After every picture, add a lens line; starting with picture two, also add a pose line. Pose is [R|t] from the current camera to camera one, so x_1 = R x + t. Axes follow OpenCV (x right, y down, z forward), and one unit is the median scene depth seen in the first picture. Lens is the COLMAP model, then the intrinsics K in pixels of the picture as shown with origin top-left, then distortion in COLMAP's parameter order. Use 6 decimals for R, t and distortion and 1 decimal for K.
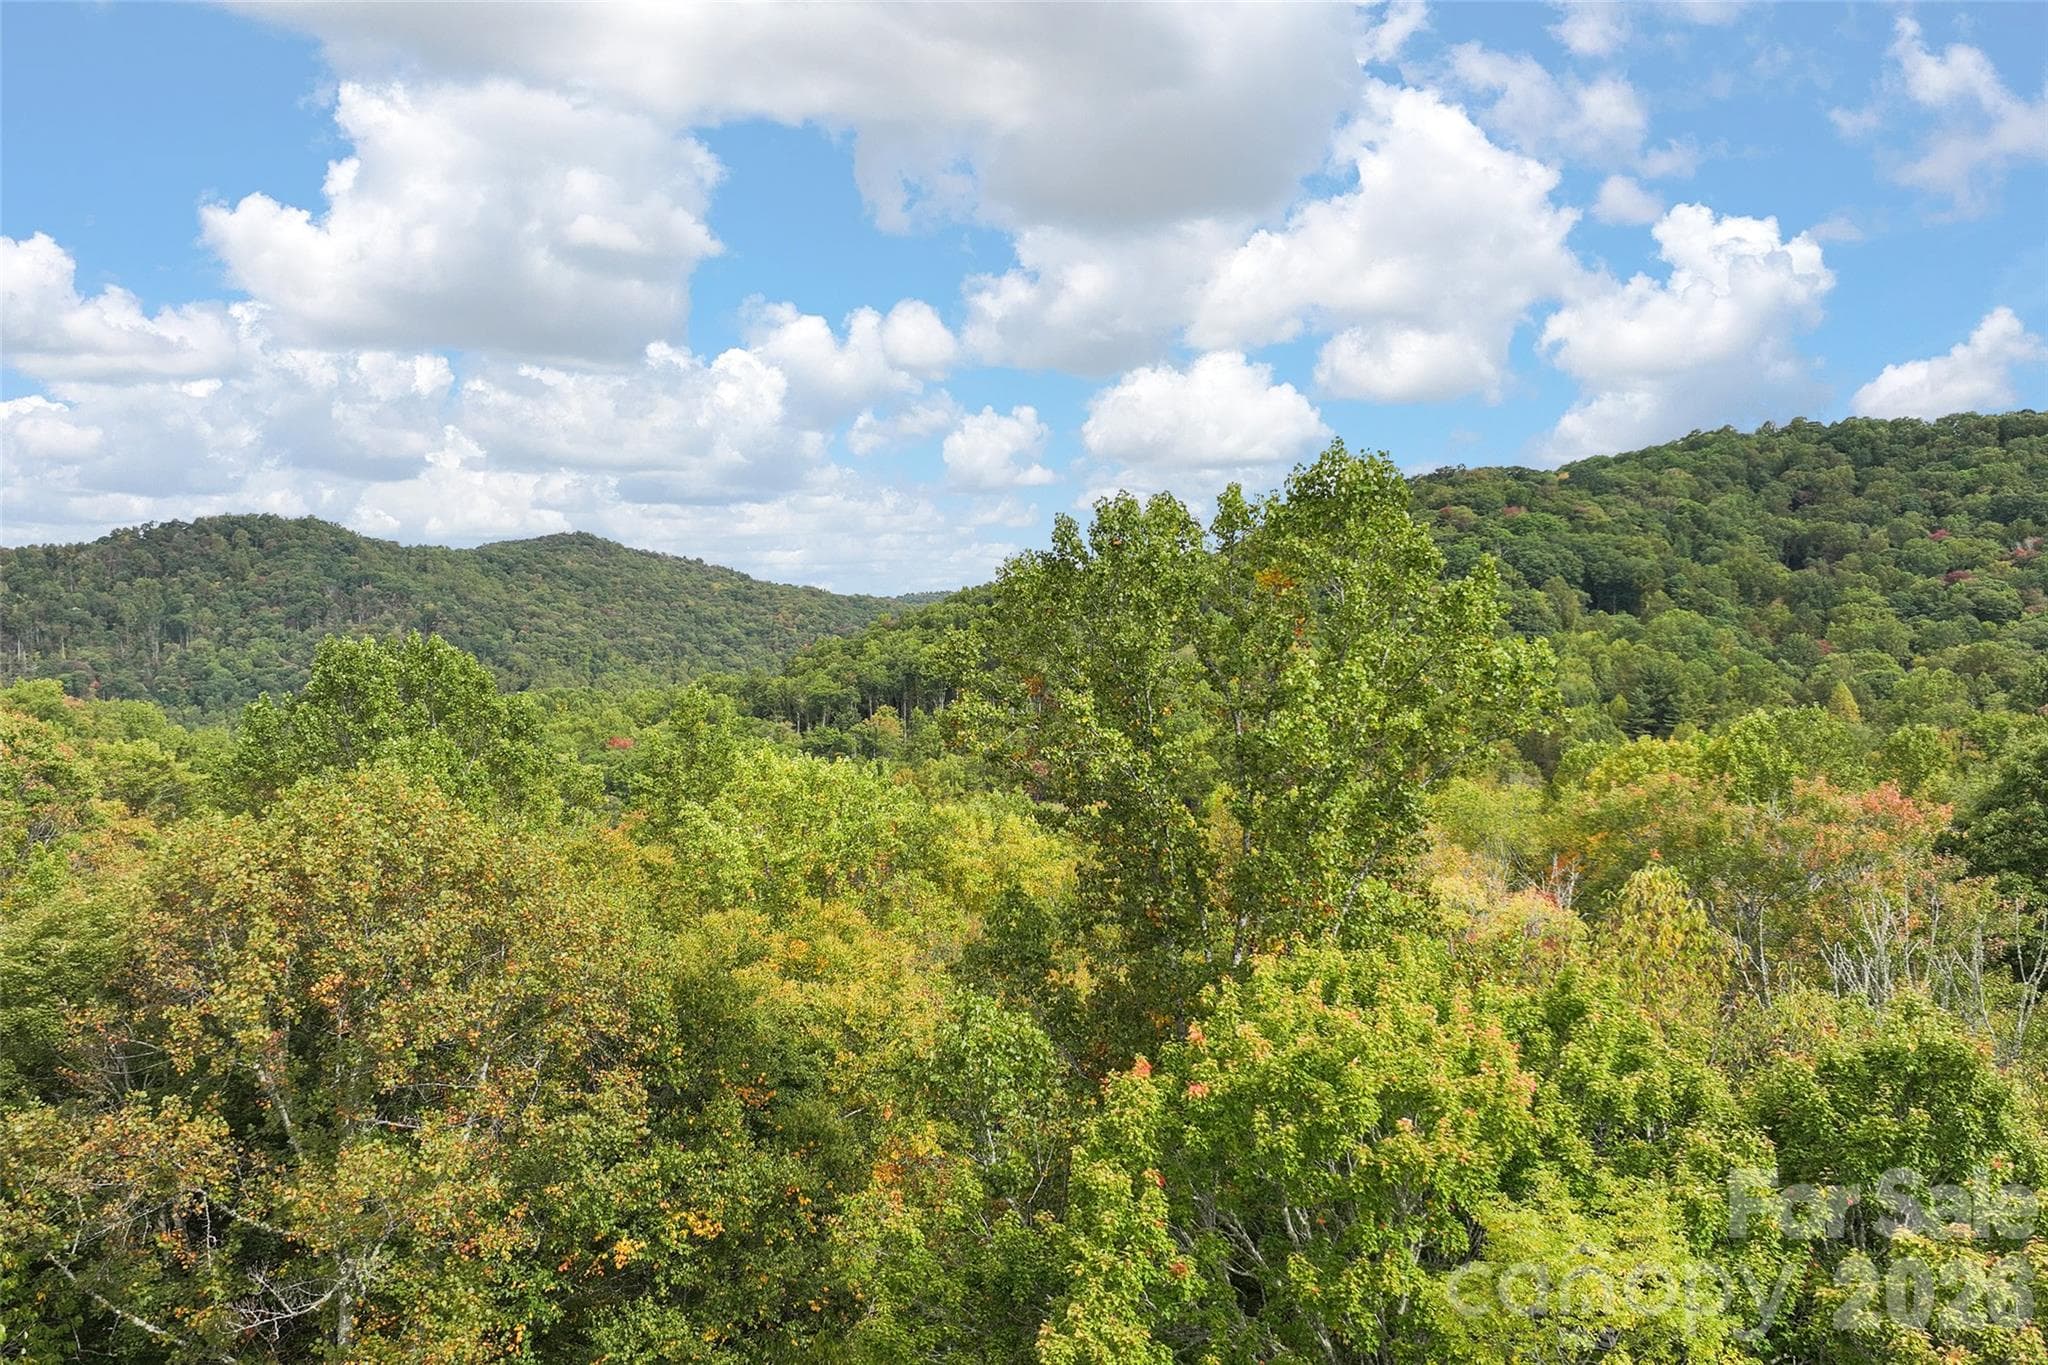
lens RADIAL K [[1719.2, 0, 1024.0], [0, 1719.2, 682.5], [0, 0, 1]] dist [0.013329, -0.017838]
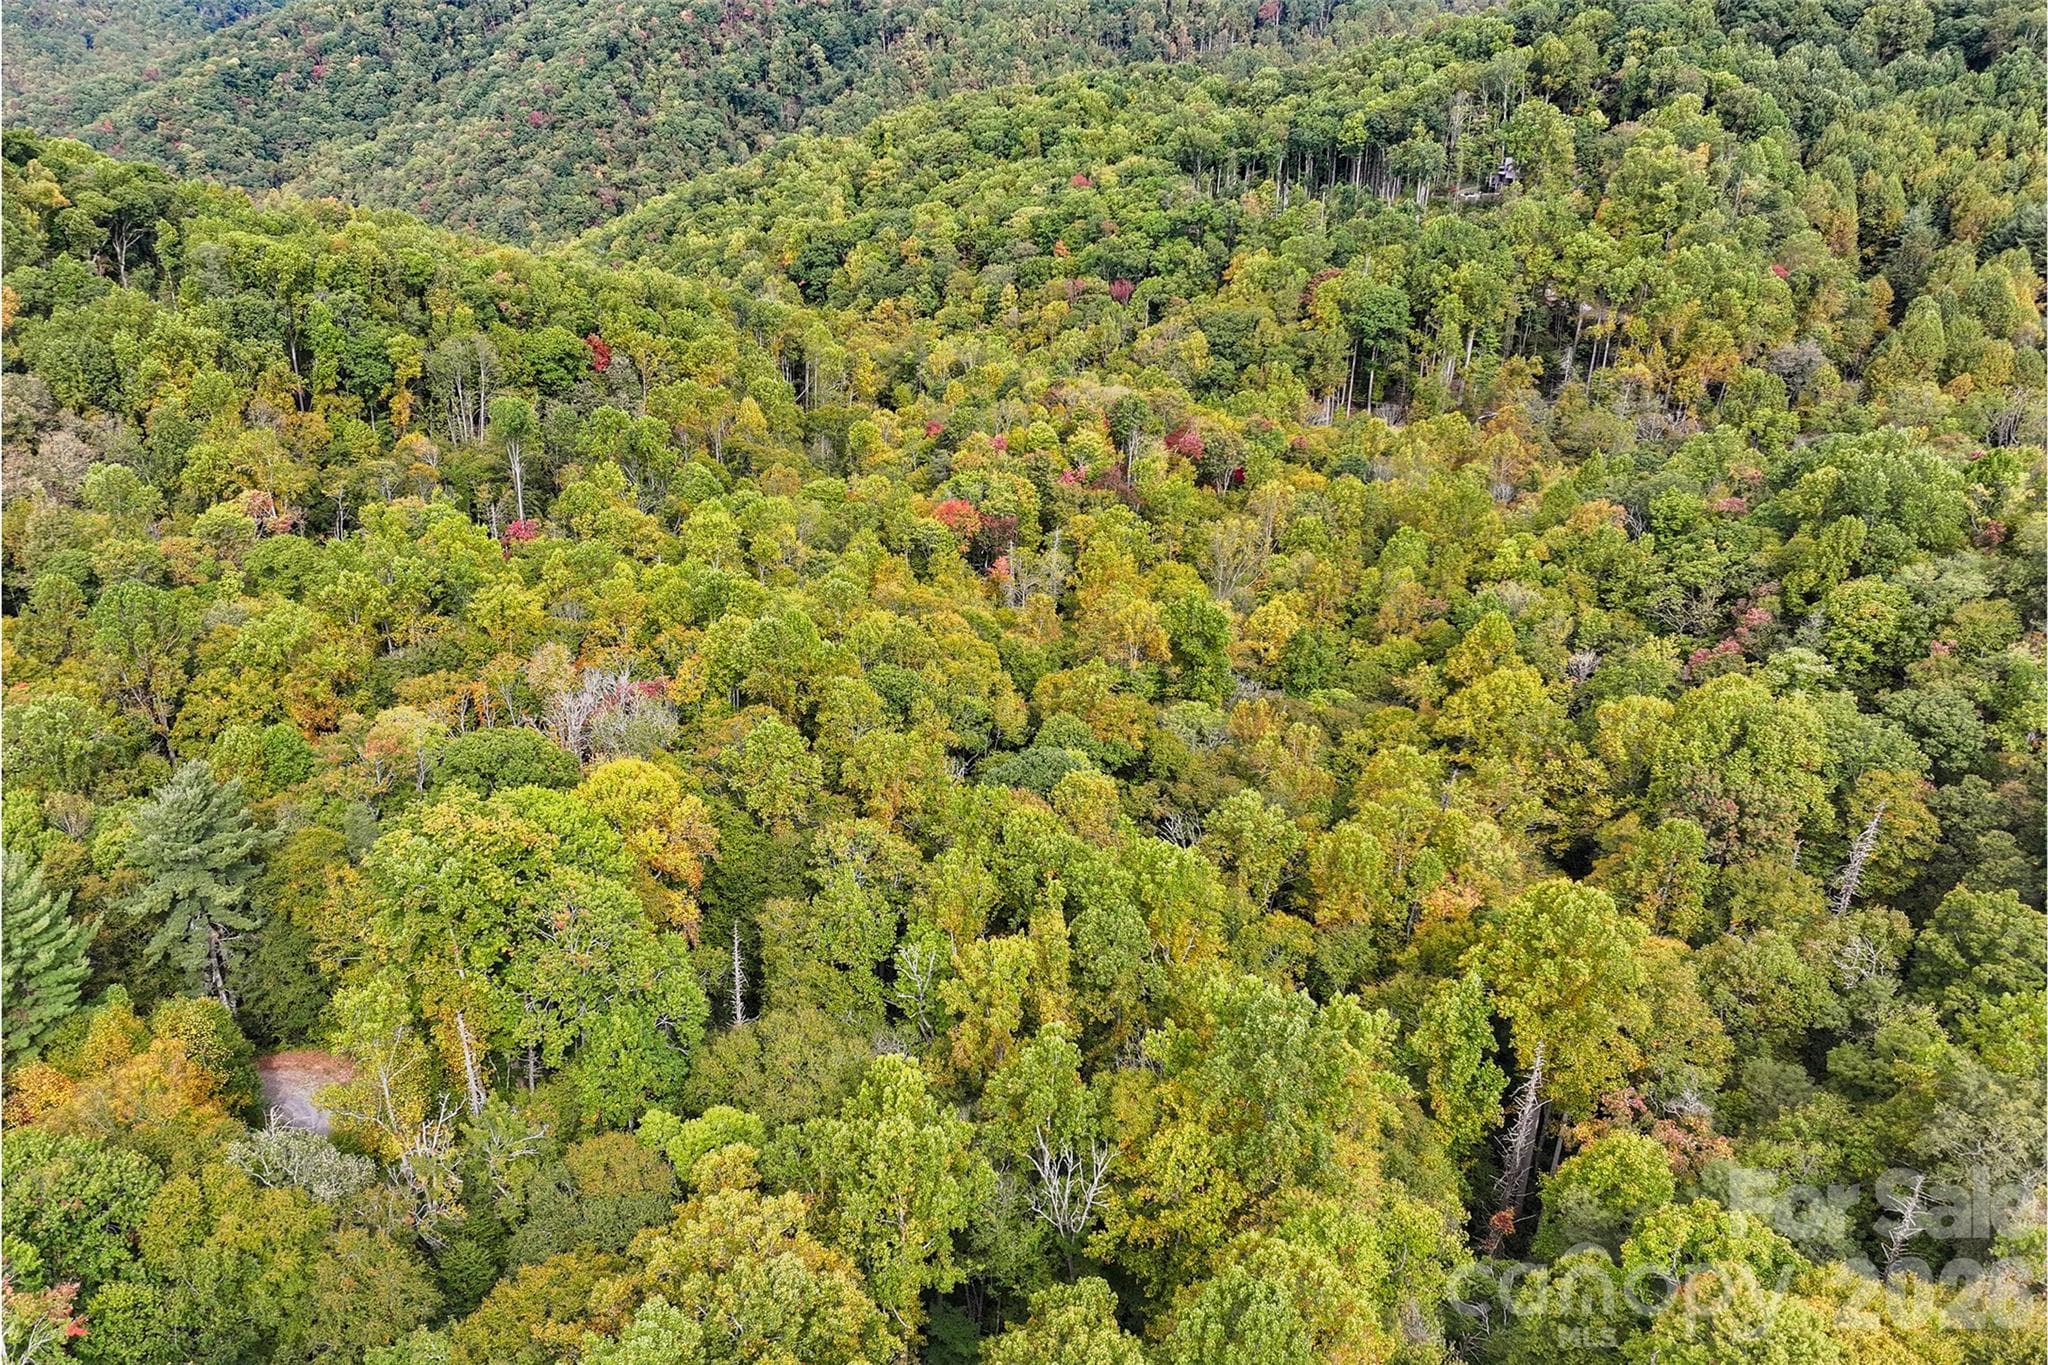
lens RADIAL K [[1736.7, 0, 843.5], [0, 1736.7, 684.6], [0, 0, 1]] dist [0.006215, 0.017712]
pose [[0.811329, 0.254573, -0.526249, 0.252229], [0.003553, 0.898038, 0.439903, -0.128689], [0.584580, -0.358776, 0.727700, -0.077400]]
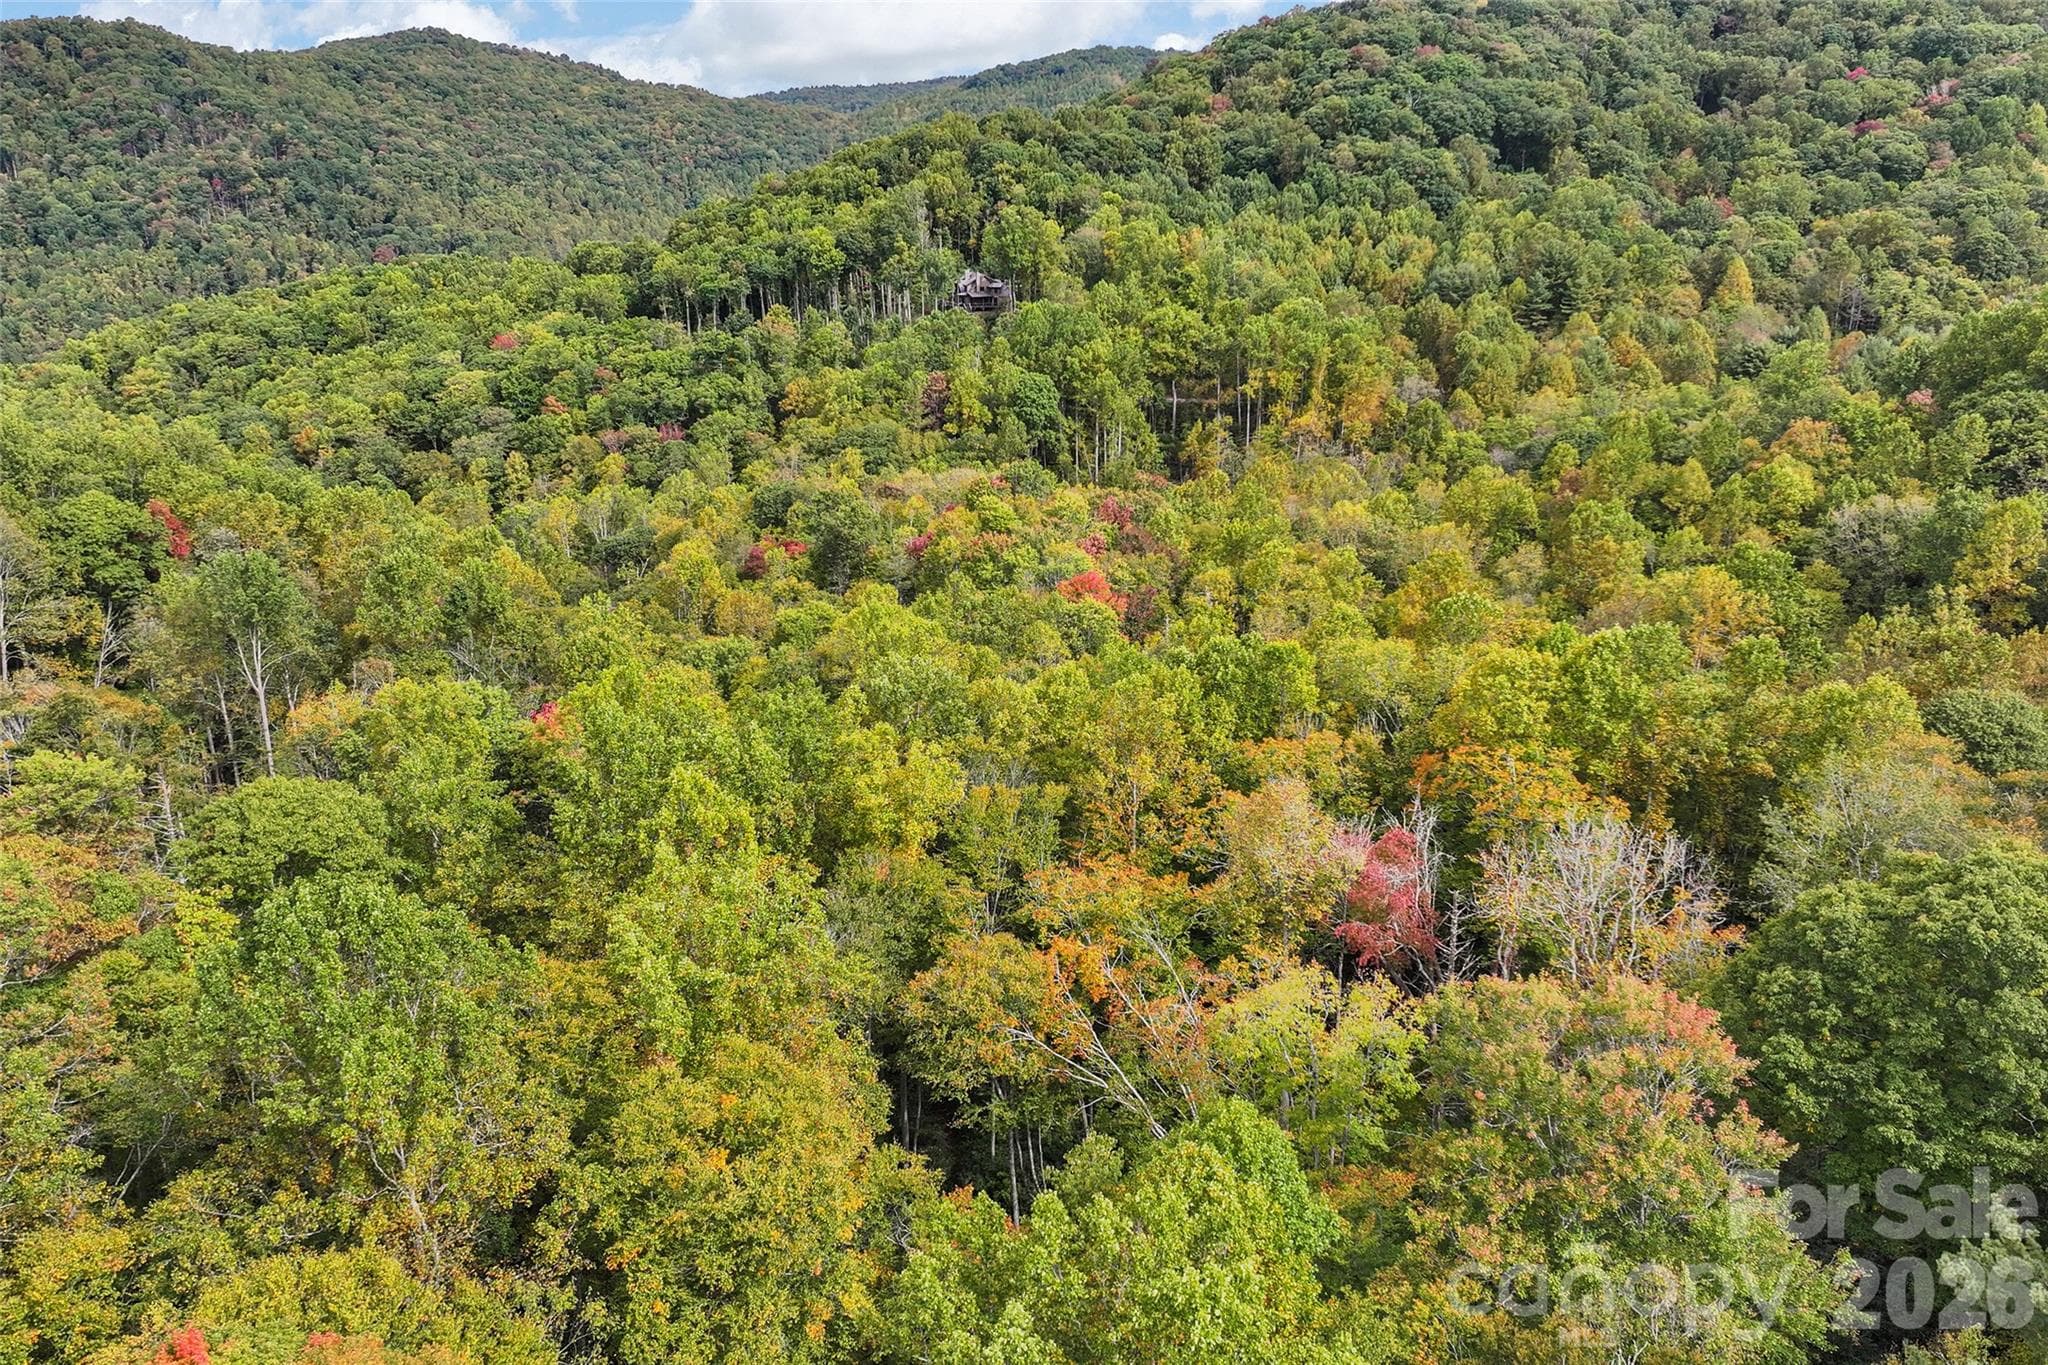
lens RADIAL K [[1720.0, 0, 1024.0], [0, 1720.0, 682.5], [0, 0, 1]] dist [-0.000669, 0.013096]
pose [[0.998223, -0.024309, 0.054405, 0.000396], [0.007646, 0.957710, 0.287633, -0.040415], [-0.059096, -0.286706, 0.956194, -0.000511]]
